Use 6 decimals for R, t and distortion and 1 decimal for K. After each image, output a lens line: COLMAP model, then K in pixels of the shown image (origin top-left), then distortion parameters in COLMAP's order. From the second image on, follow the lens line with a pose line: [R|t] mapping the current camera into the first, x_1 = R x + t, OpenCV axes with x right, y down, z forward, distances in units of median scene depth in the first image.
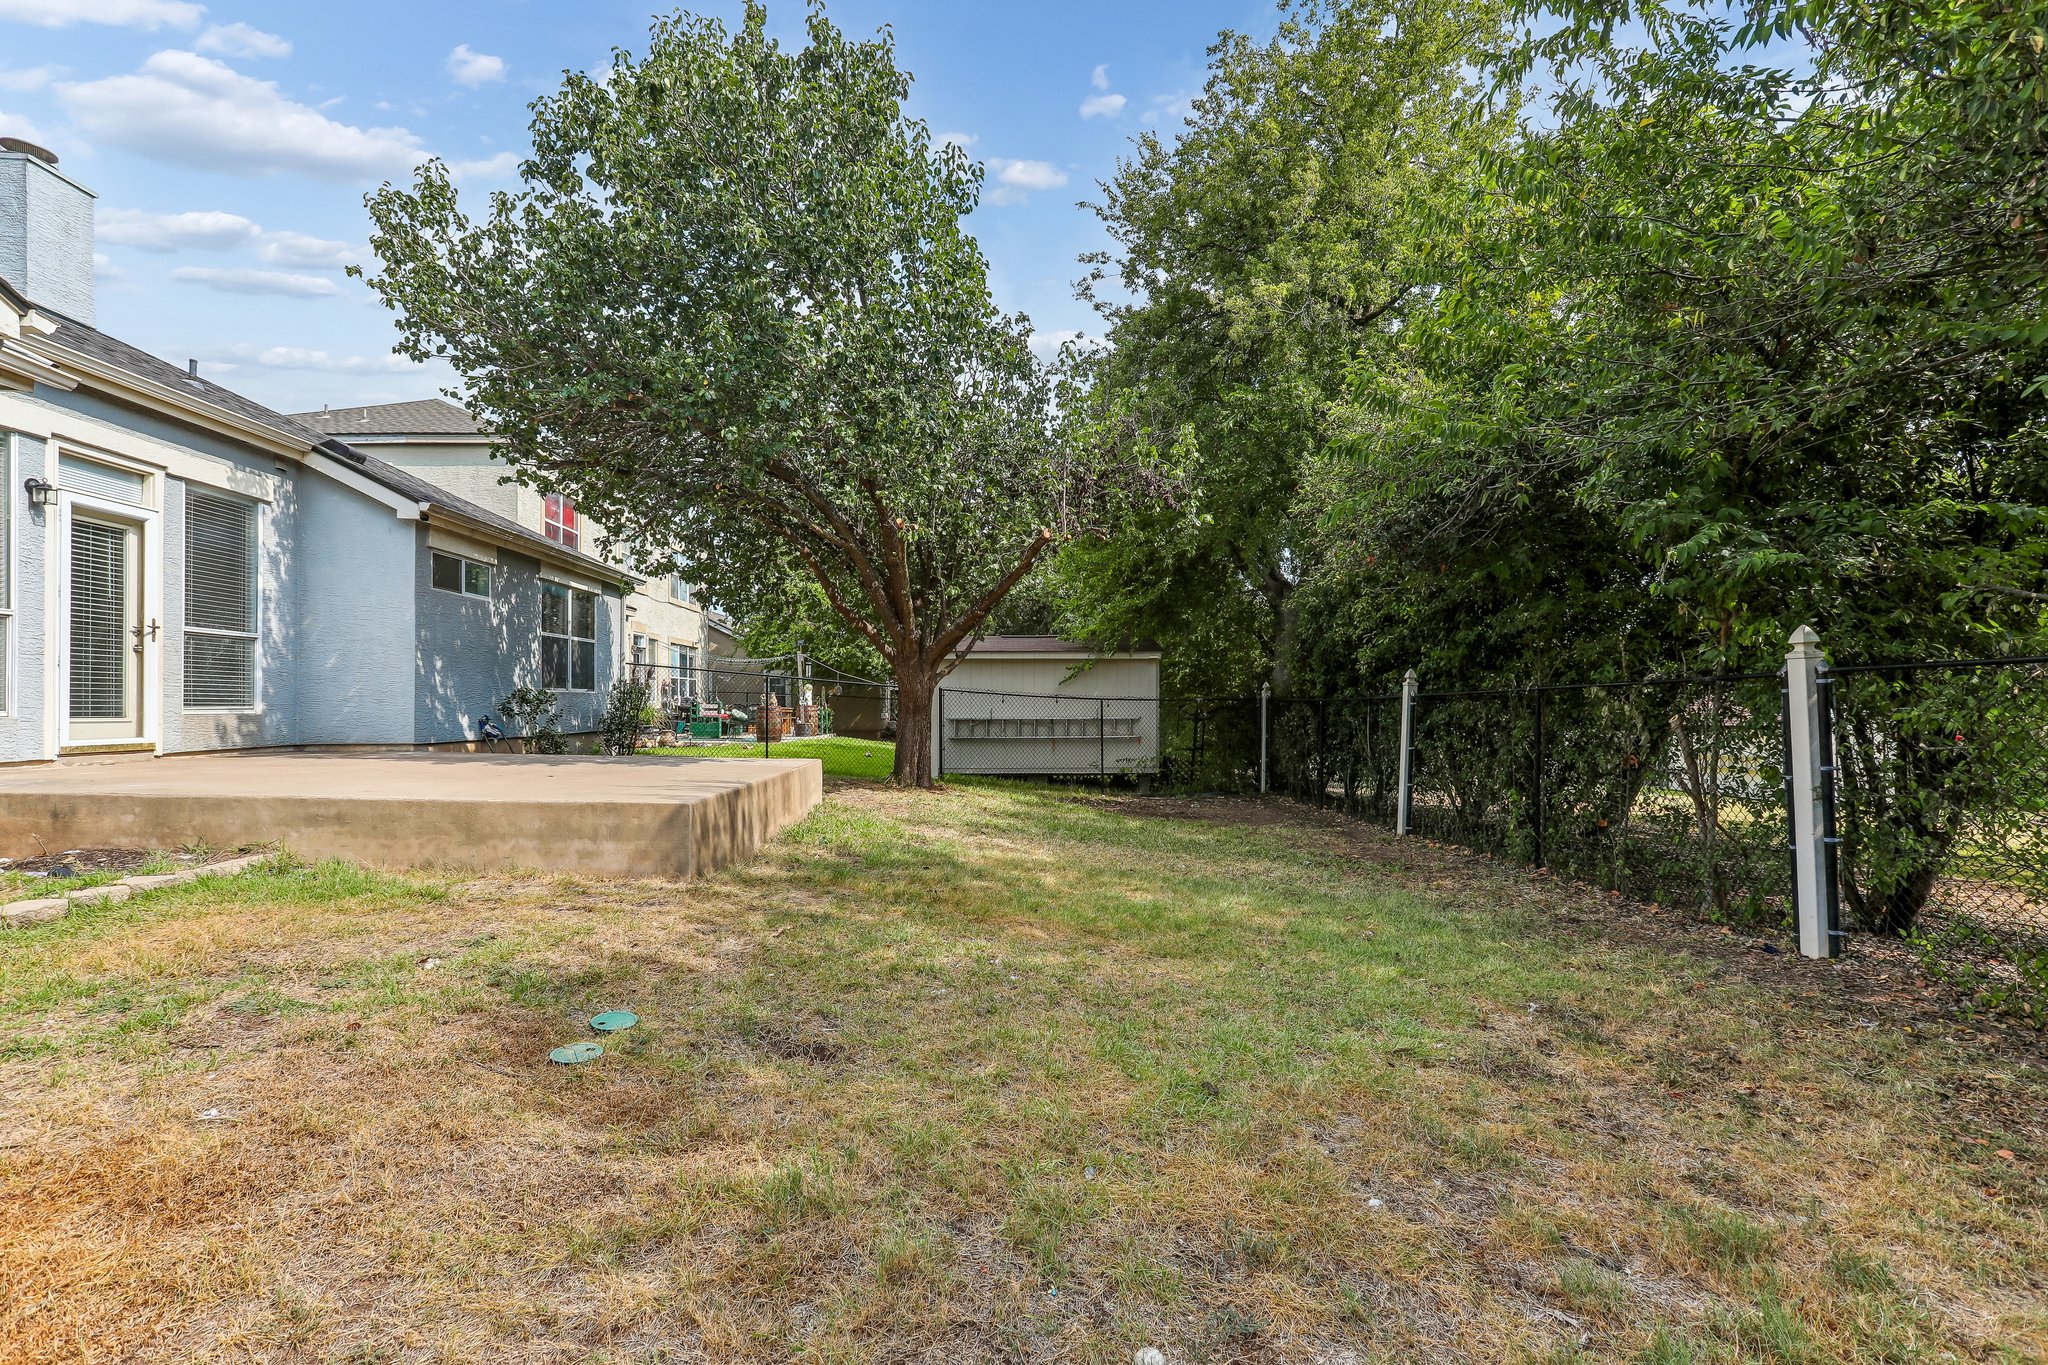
lens RADIAL K [[940.5, 0, 1024.0], [0, 940.5, 682.5], [0, 0, 1]] dist [-0.000376, -0.000109]
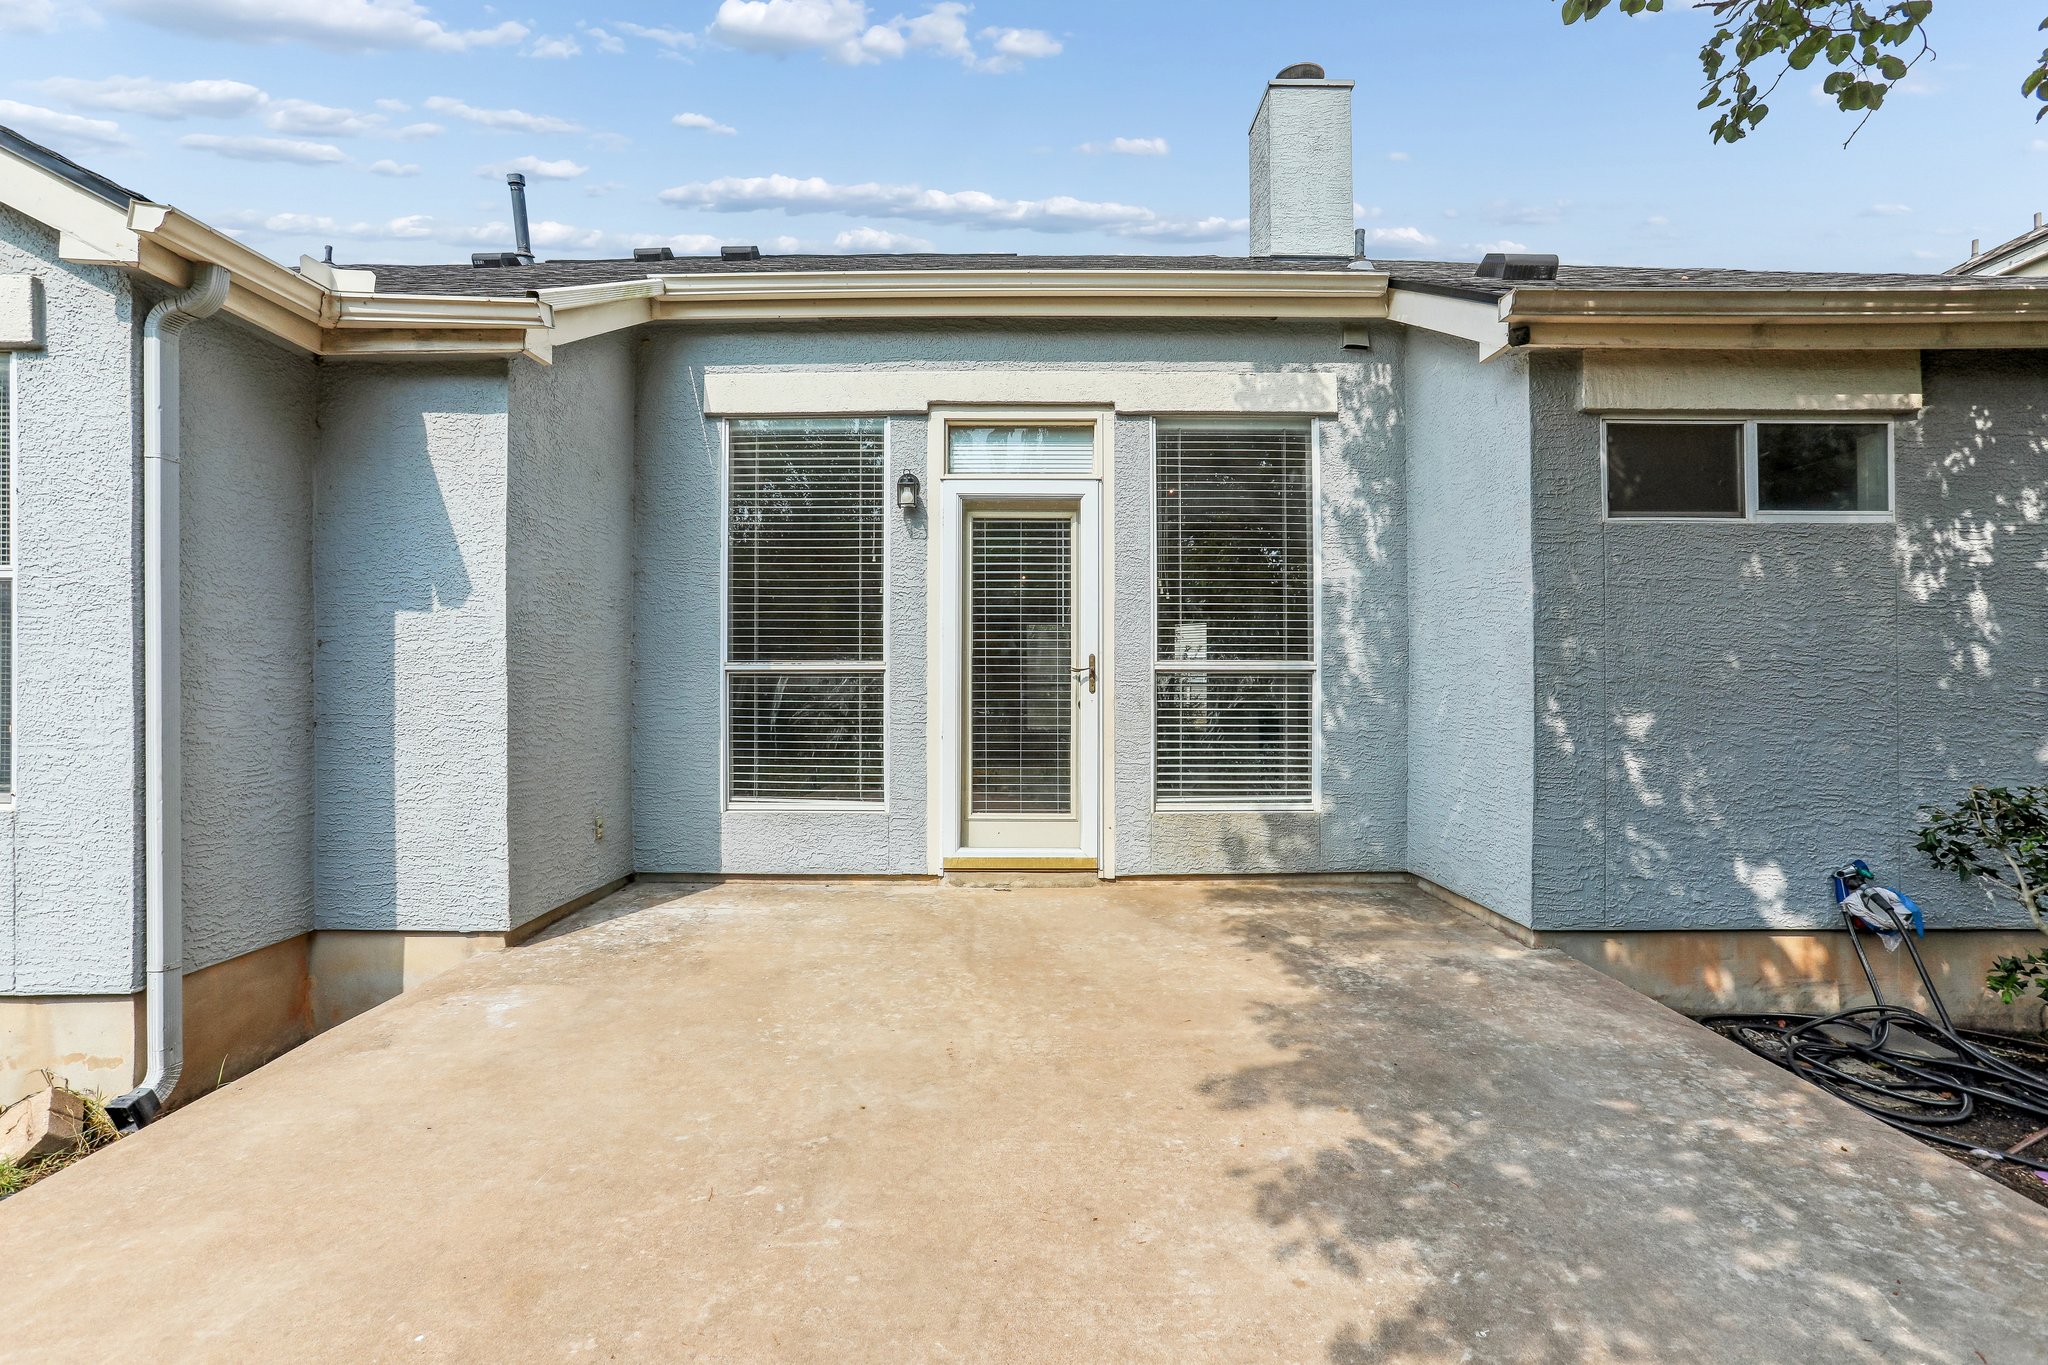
lens RADIAL K [[921.4, 0, 1024.0], [0, 921.4, 682.5], [0, 0, 1]] dist [0.014597, 0.000370]
pose [[-0.023919, -0.015453, -0.999594, -0.276633], [0.009651, 0.999830, -0.015688, -0.035076], [0.999667, -0.010023, -0.023766, 0.828386]]
